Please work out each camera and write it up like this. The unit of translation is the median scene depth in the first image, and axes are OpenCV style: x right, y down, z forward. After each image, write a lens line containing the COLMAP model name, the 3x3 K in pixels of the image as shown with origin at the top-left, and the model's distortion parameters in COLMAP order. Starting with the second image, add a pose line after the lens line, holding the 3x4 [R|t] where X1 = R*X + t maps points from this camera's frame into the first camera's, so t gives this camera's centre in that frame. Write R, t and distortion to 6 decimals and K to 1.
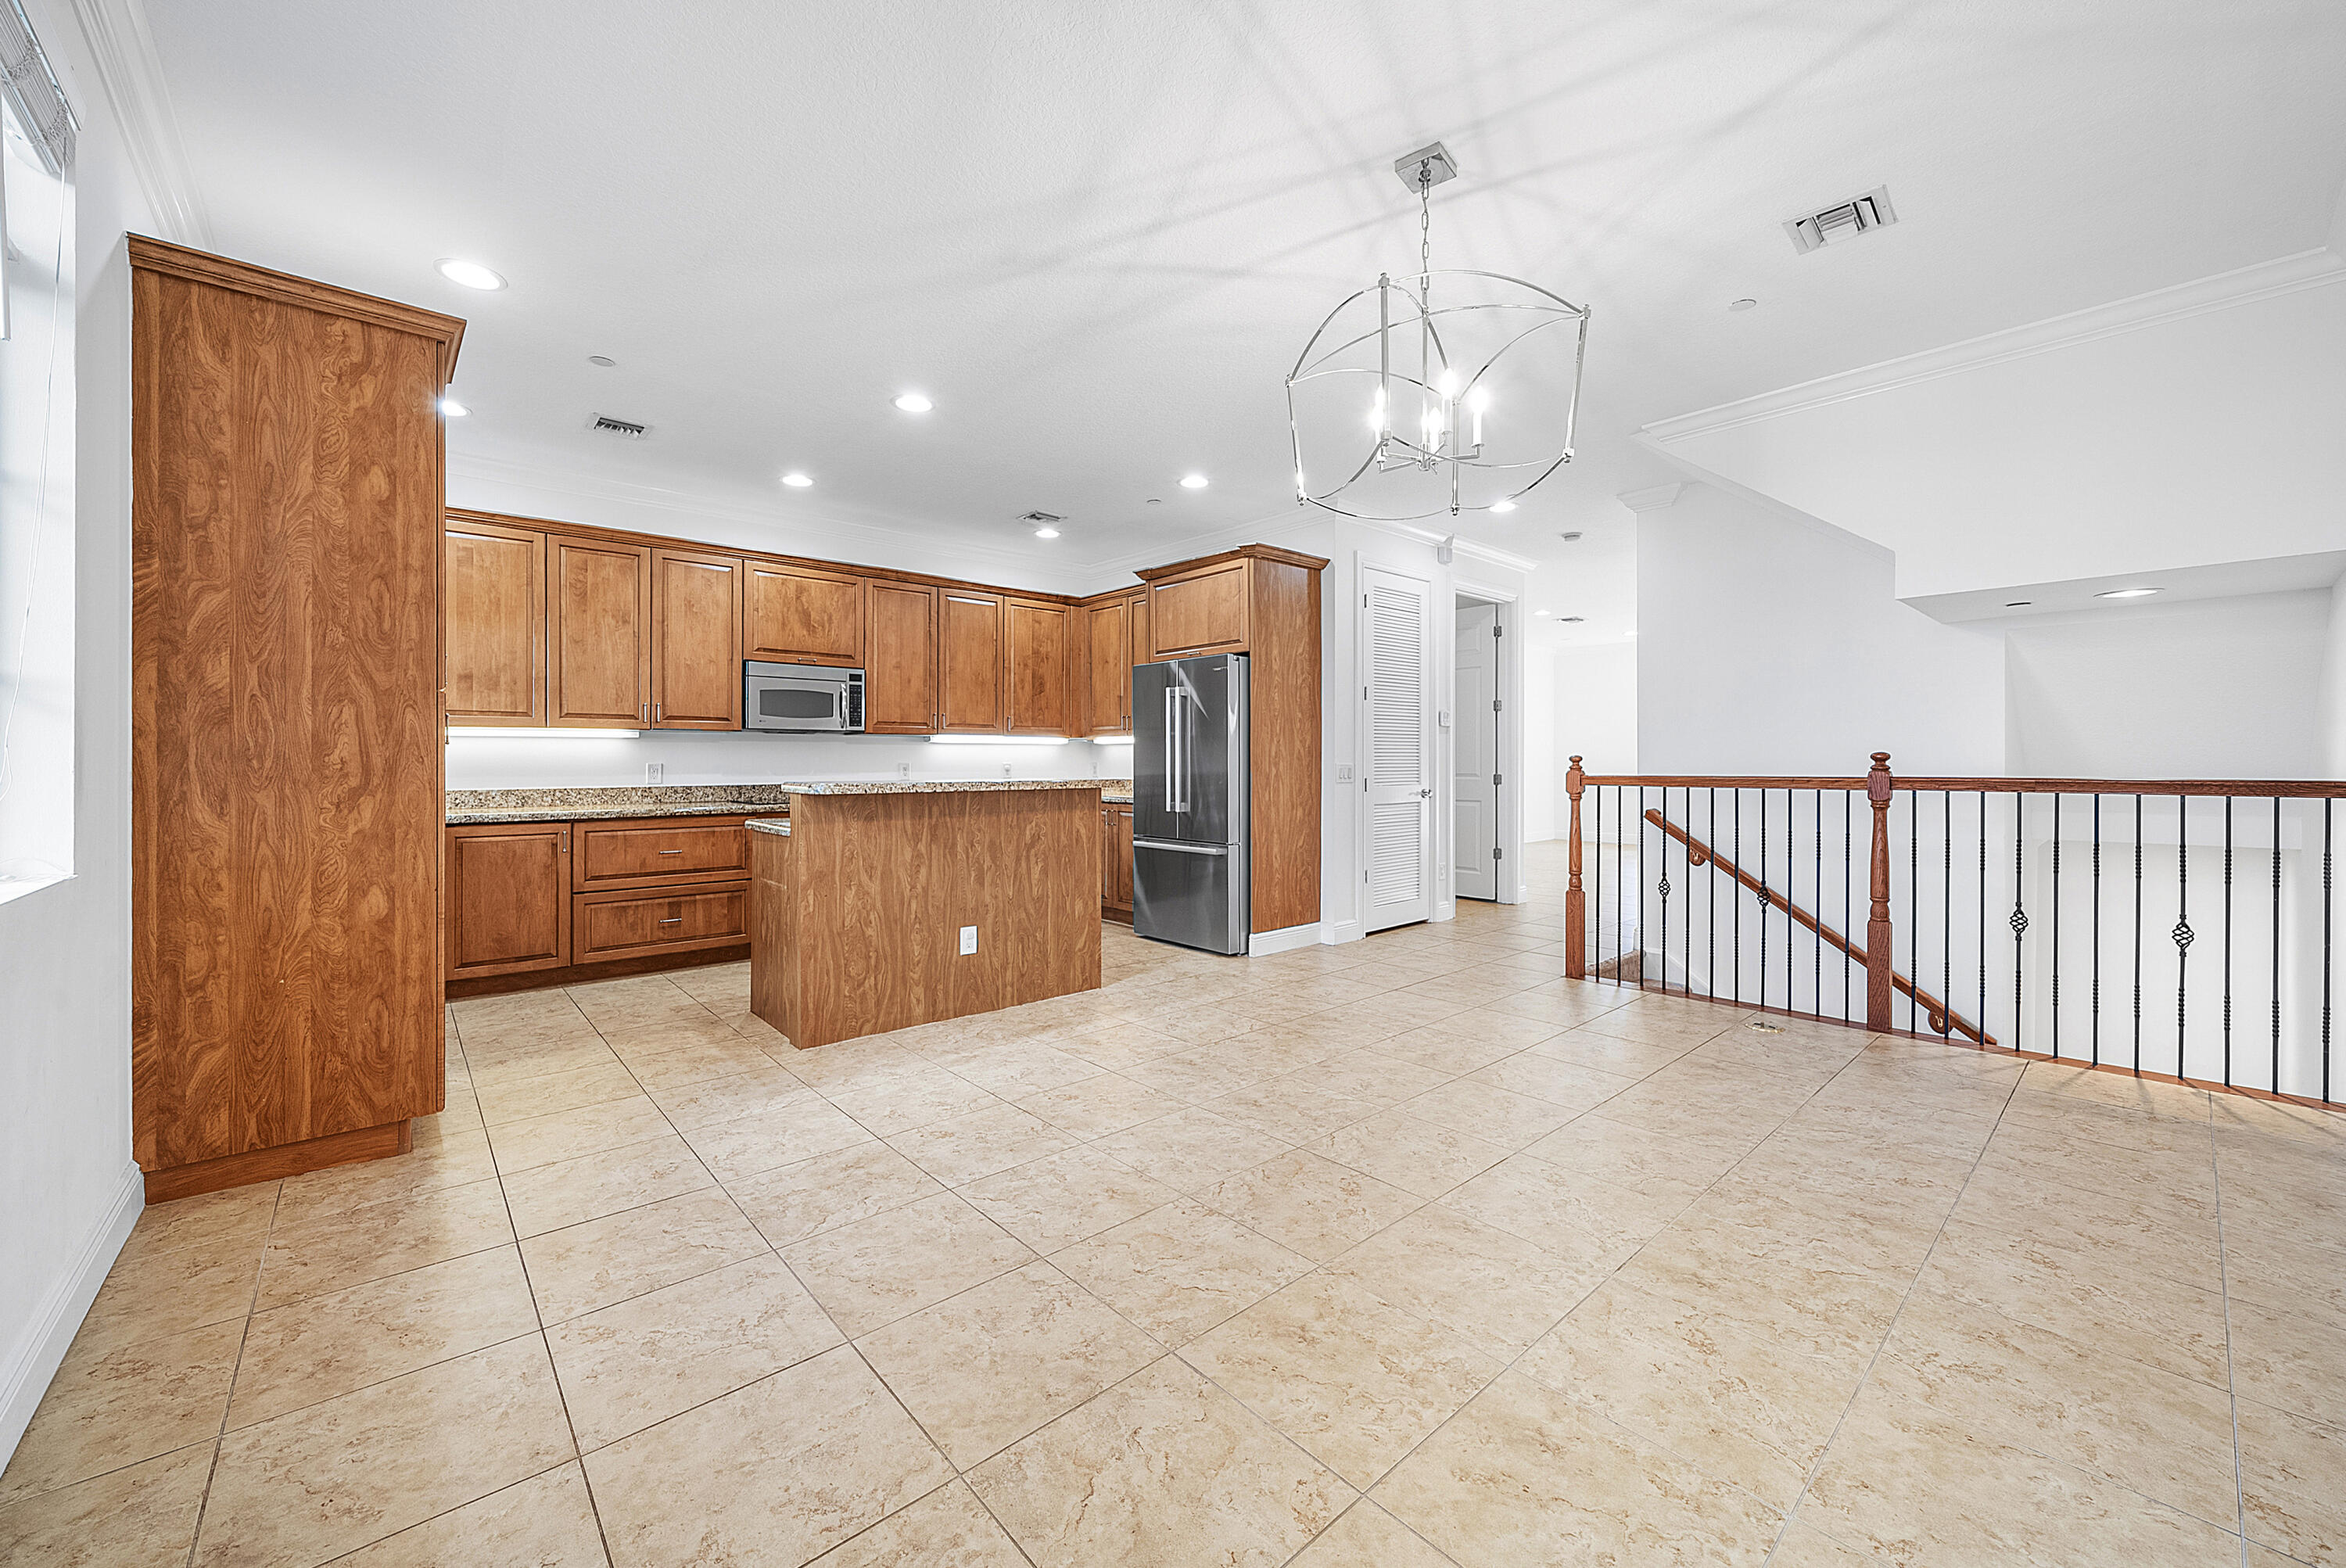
lens RADIAL K [[897.9, 0, 1170.6], [0, 897.9, 768.3], [0, 0, 1]] dist [0.000292, 0.000257]
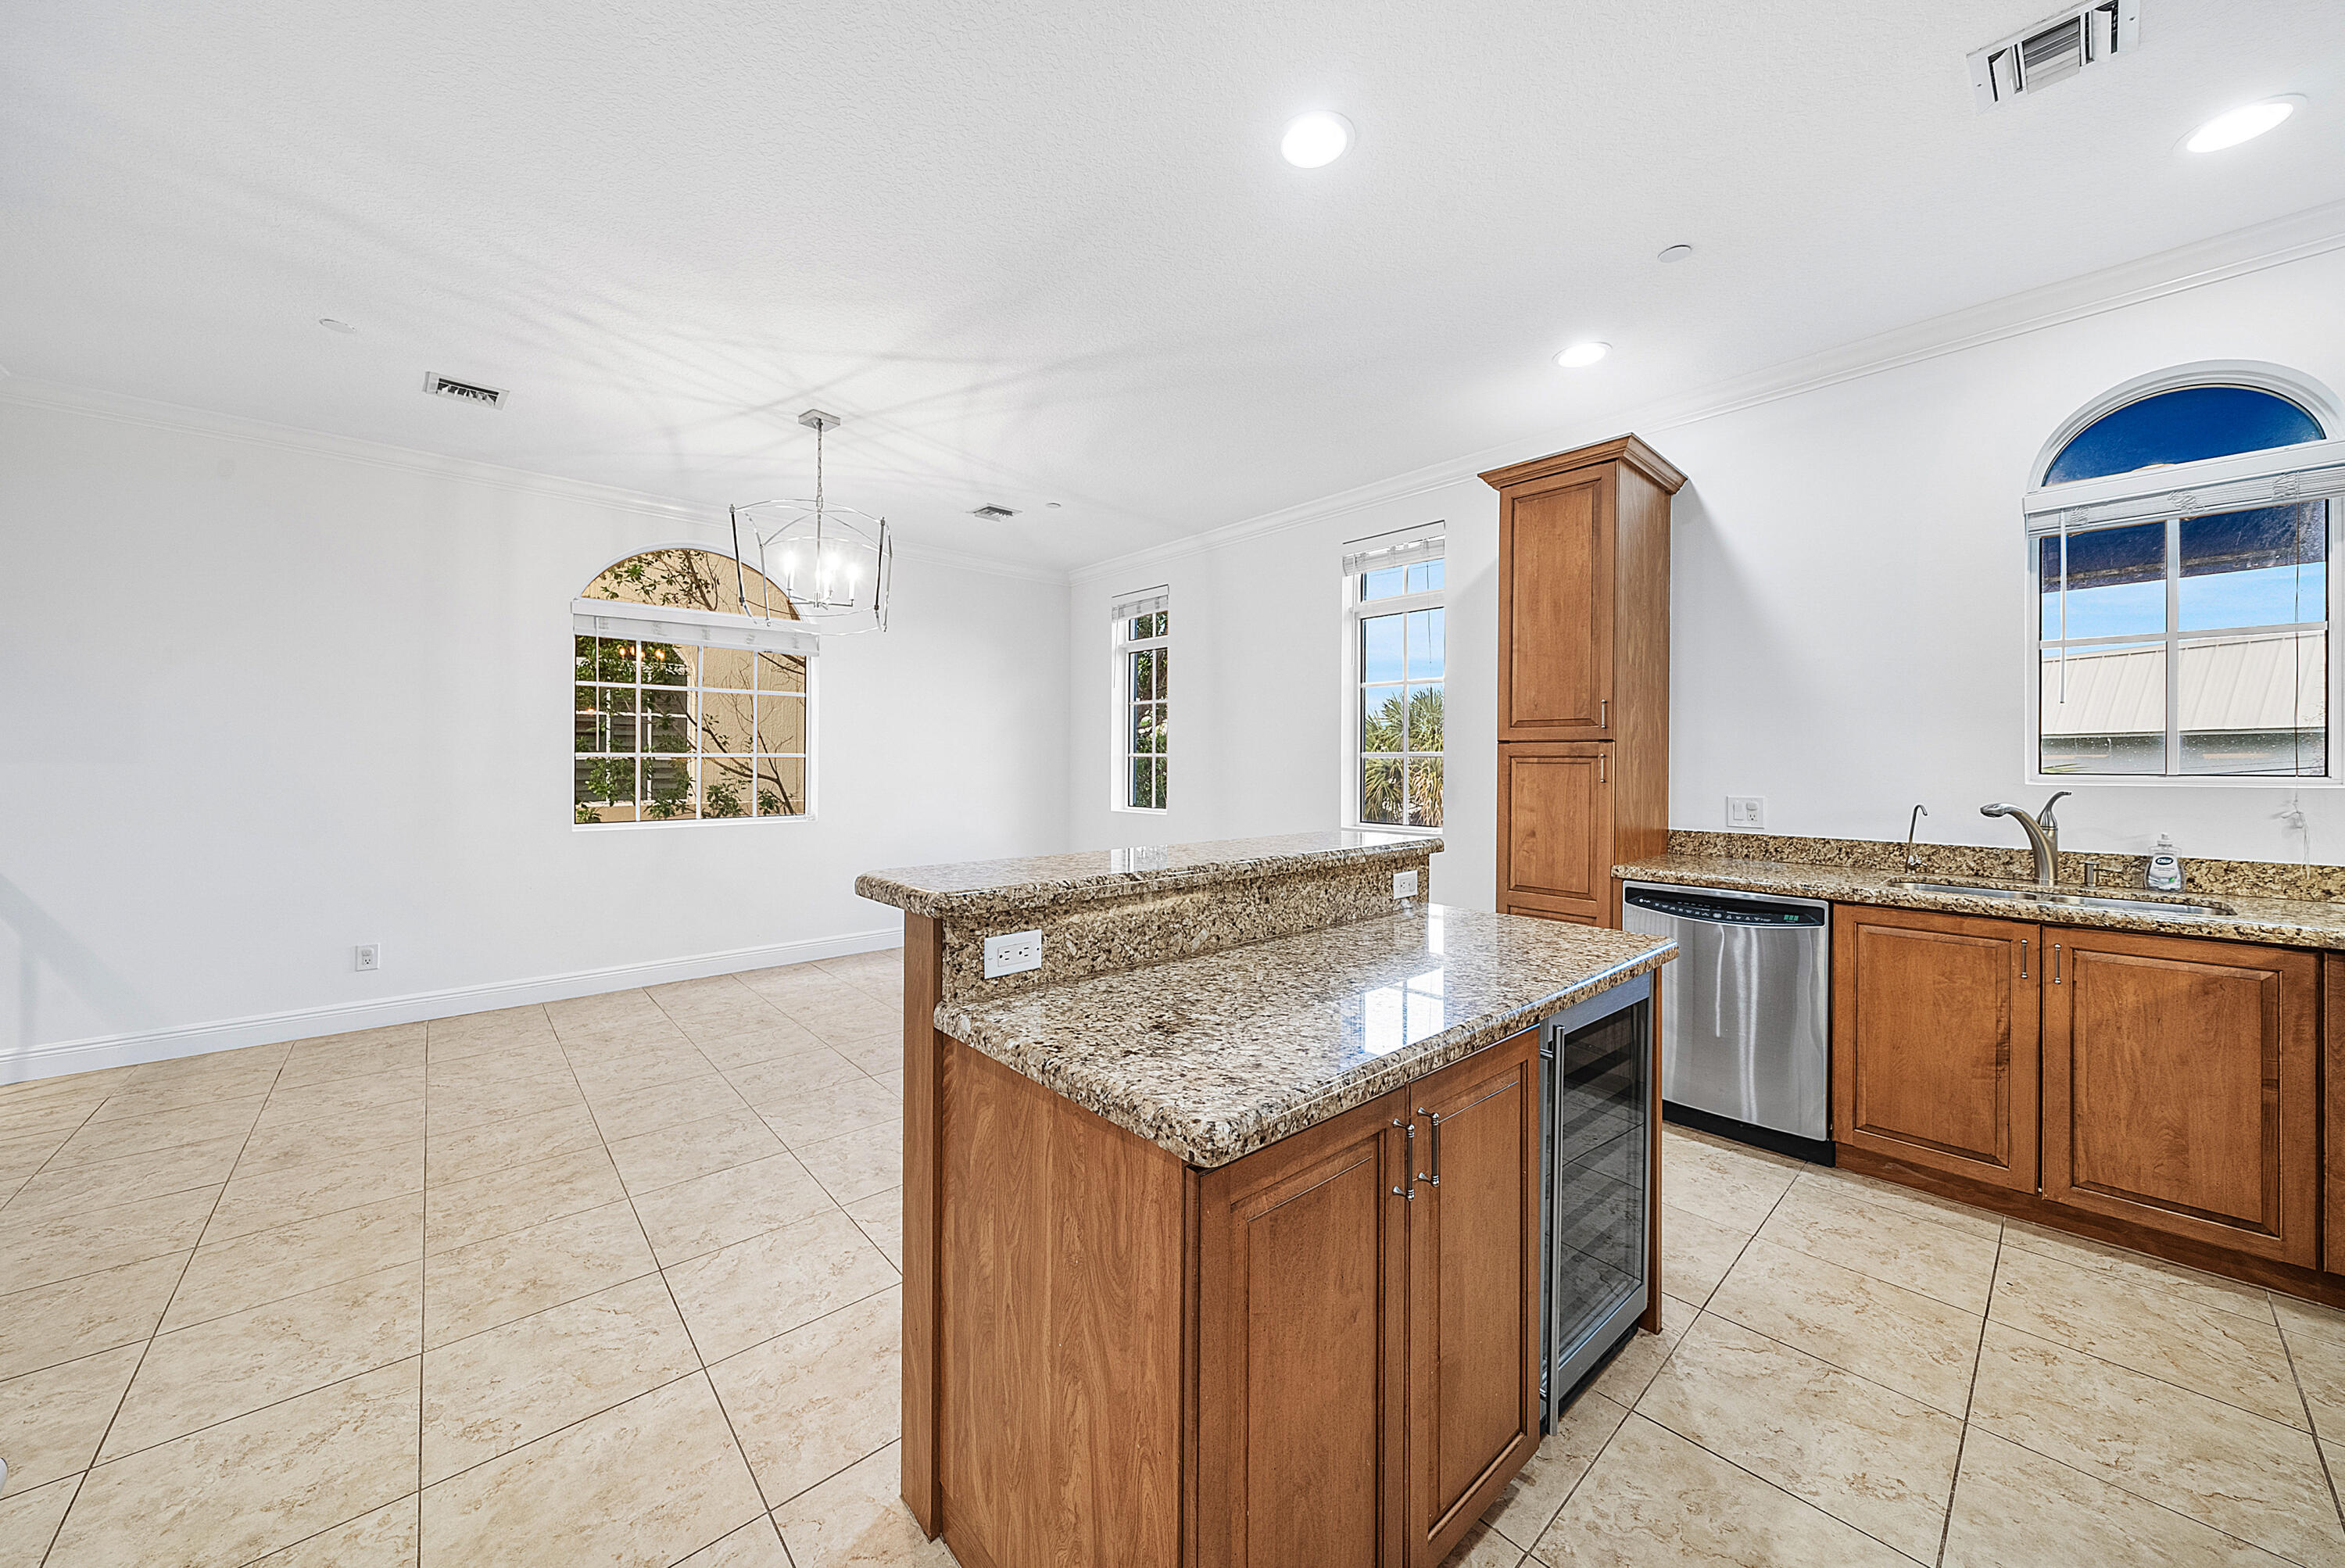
lens RADIAL K [[825.3, 0, 1167.6], [0, 825.3, 757.2], [0, 0, 1]] dist [-0.002302, 0.000009]
pose [[-0.999978, -0.000225, -0.006668, -0.197424], [-0.000221, 1.000000, -0.000649, -0.041800], [0.006669, -0.000648, -0.999978, 1.475253]]
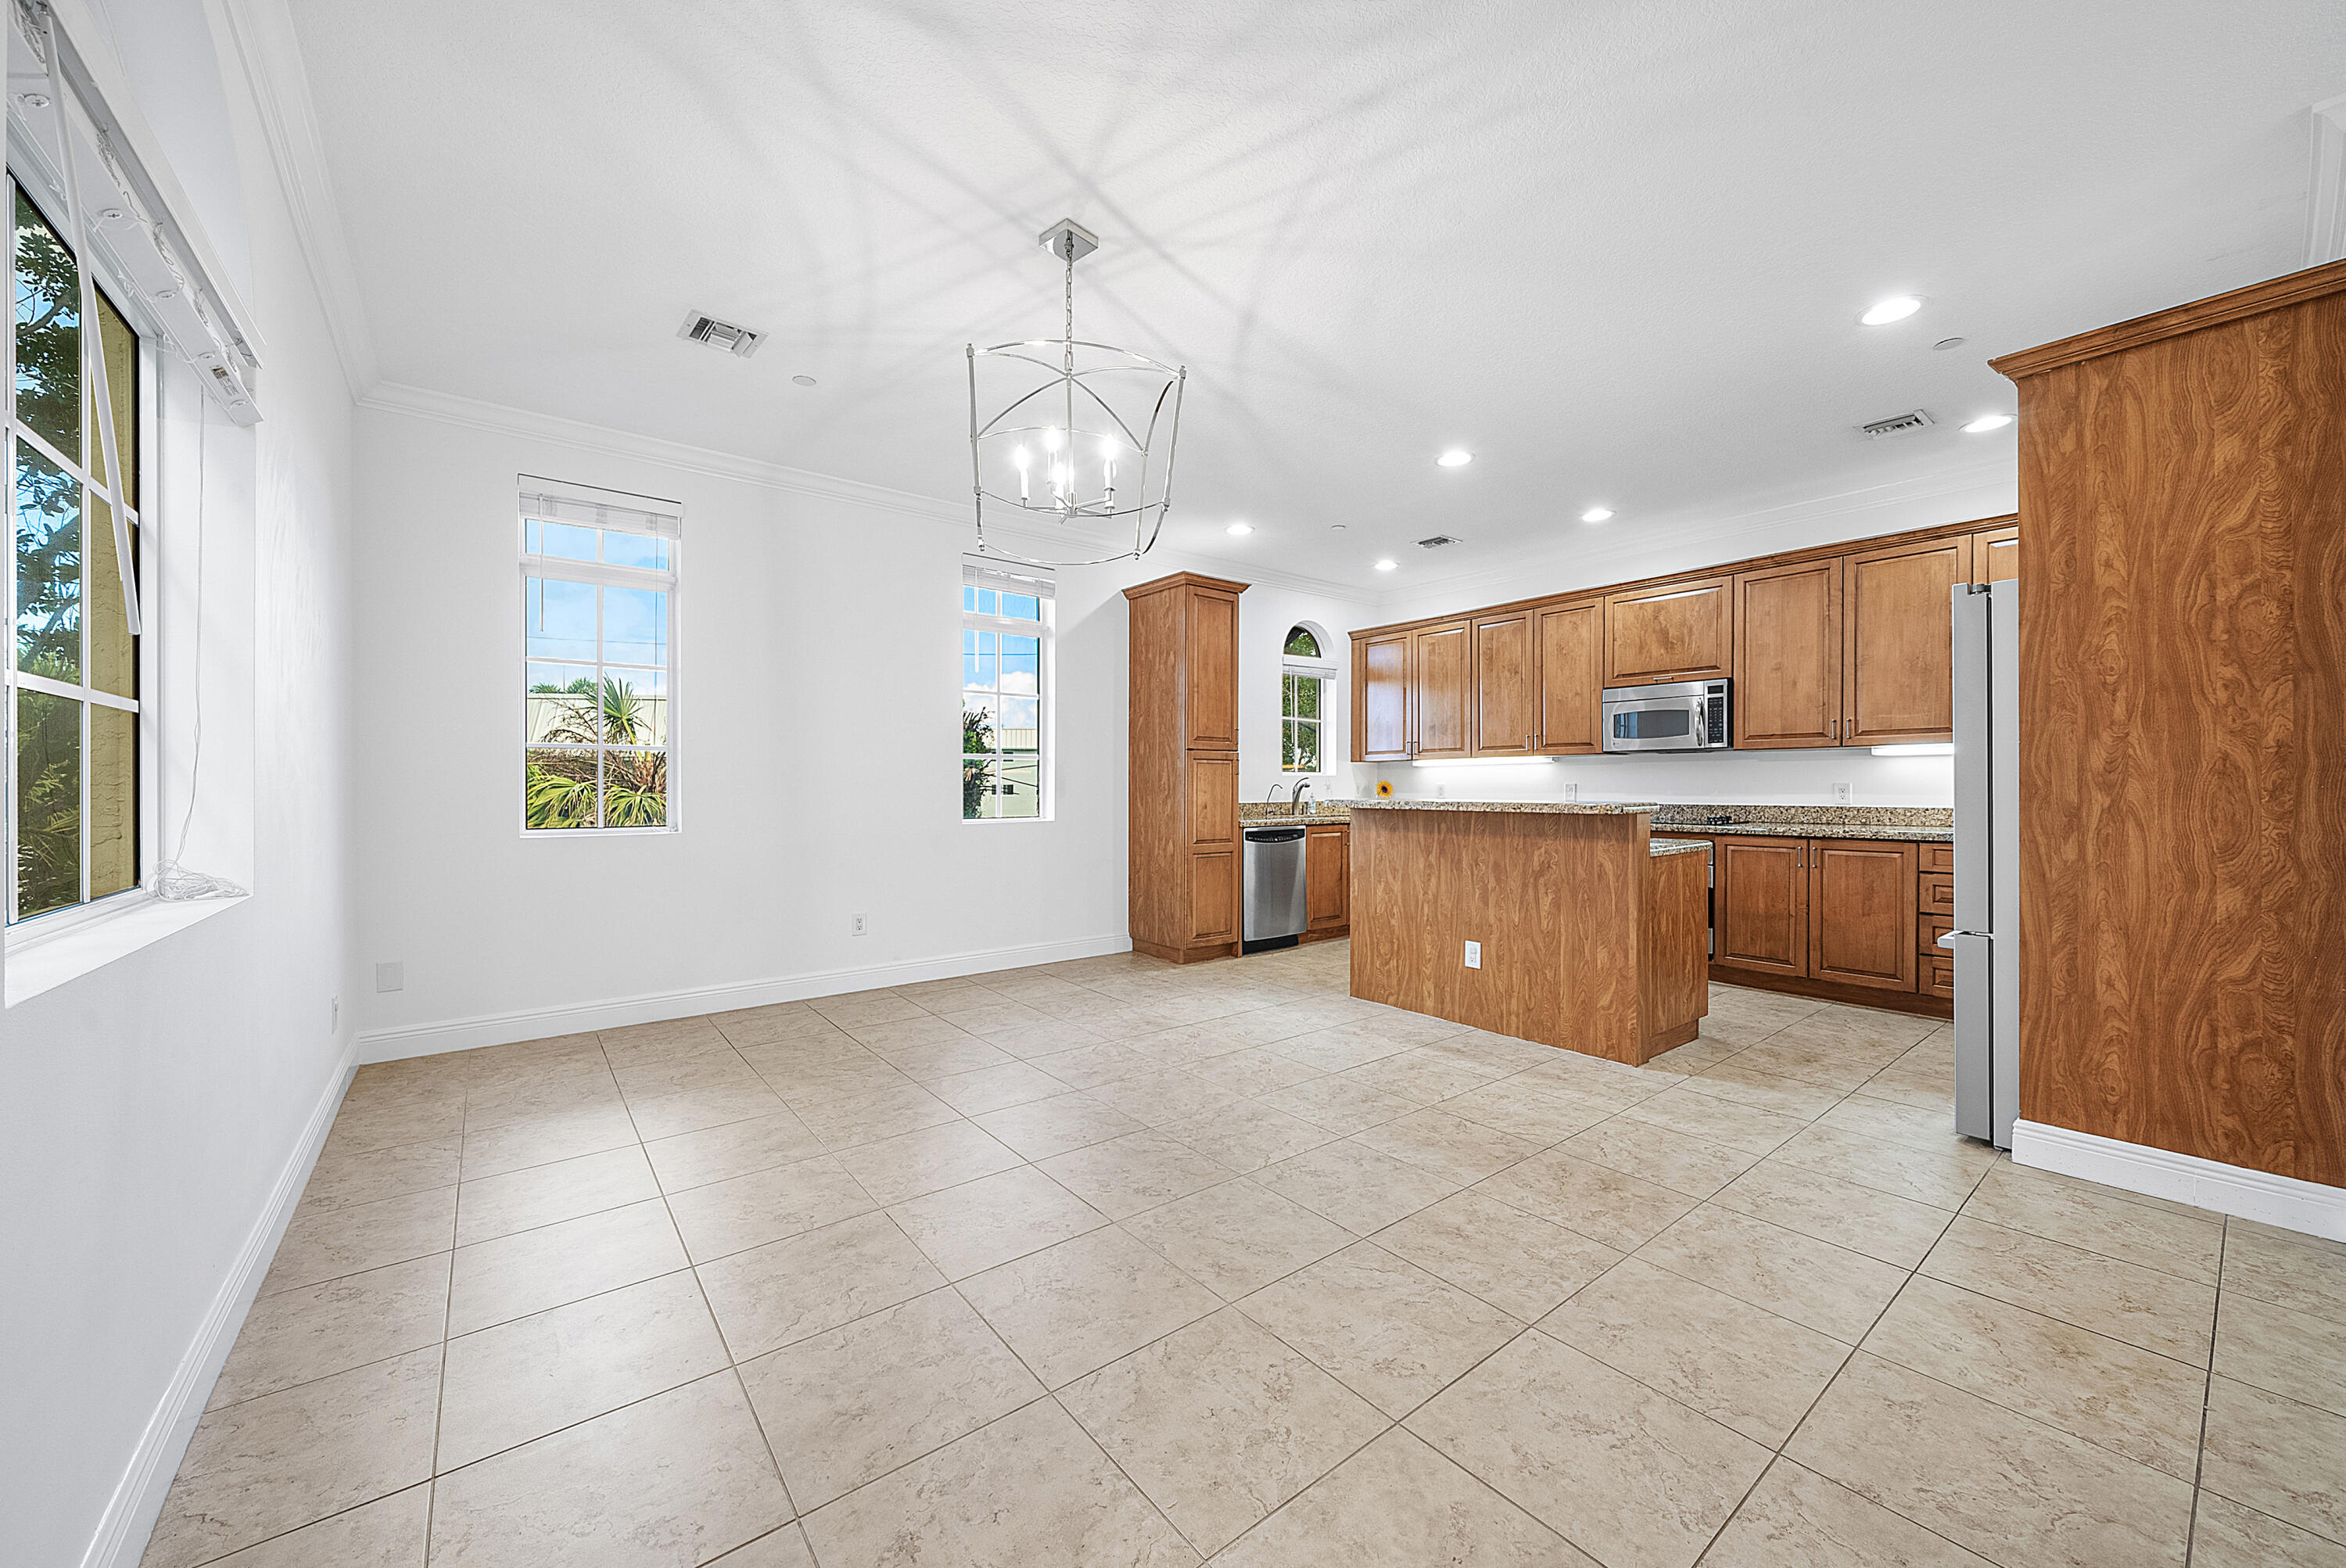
lens RADIAL K [[868.4, 0, 1173.7], [0, 868.4, 789.8], [0, 0, 1]] dist [-0.000639, -0.000113]
pose [[-0.055531, 0.008157, -0.998424, 0.797329], [-0.003901, 0.999957, 0.008386, -0.006355], [0.998449, 0.004361, -0.055496, 0.709326]]
